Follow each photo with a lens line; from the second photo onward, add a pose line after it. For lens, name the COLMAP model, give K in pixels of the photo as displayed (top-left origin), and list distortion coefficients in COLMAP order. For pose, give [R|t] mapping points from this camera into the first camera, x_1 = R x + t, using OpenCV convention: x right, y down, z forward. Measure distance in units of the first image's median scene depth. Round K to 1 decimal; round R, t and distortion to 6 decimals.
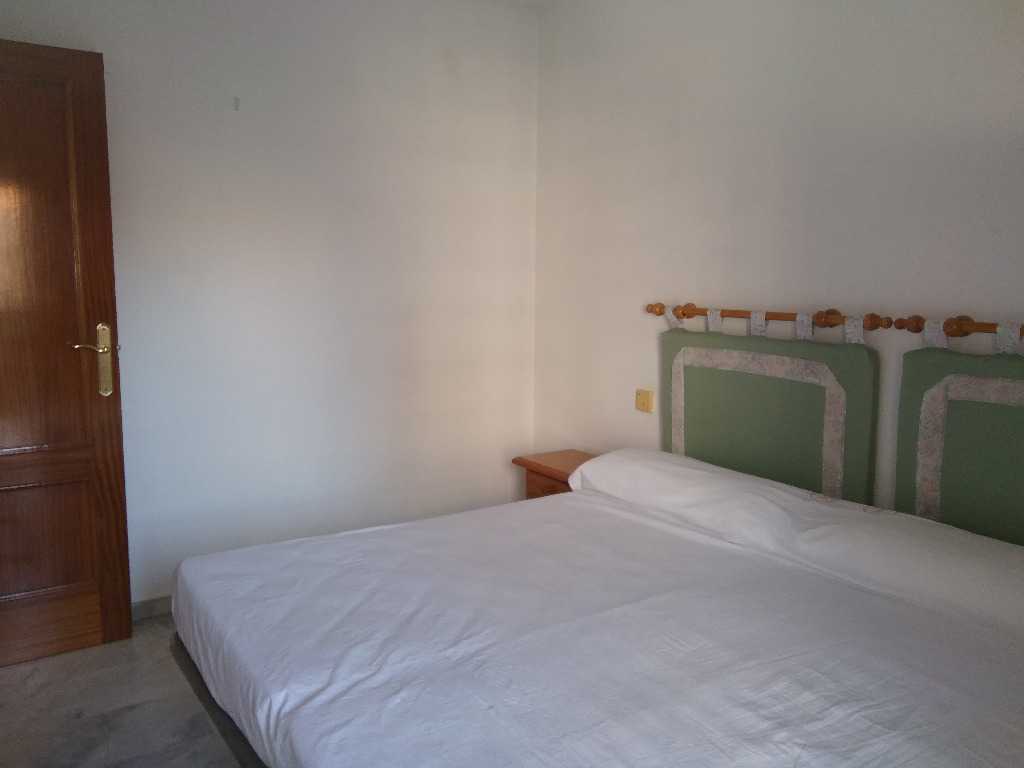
lens RADIAL K [[818.5, 0, 509.5], [0, 818.5, 380.2], [0, 0, 1]] dist [0.072124, -0.100660]
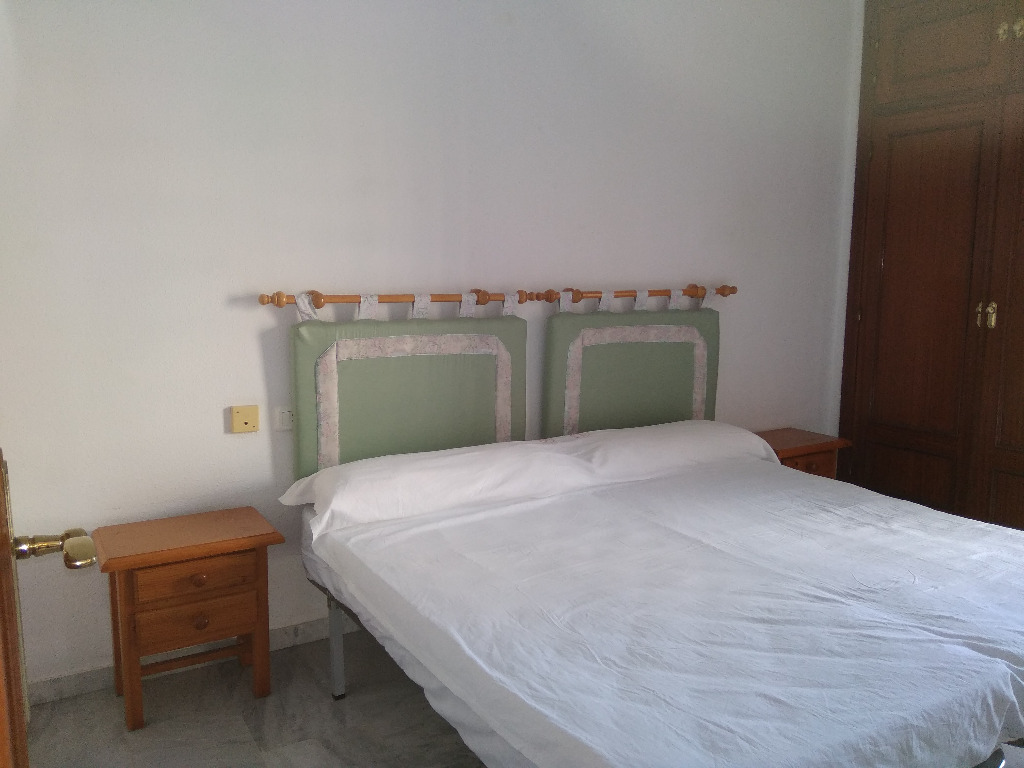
lens RADIAL K [[818.5, 0, 508.9], [0, 818.5, 382.0], [0, 0, 1]] dist [0.072124, -0.100660]
pose [[0.058174, -0.145863, 0.987593, -0.822481], [0.125854, 0.982447, 0.137690, -0.119206], [-0.990342, 0.116282, 0.075510, 0.959082]]
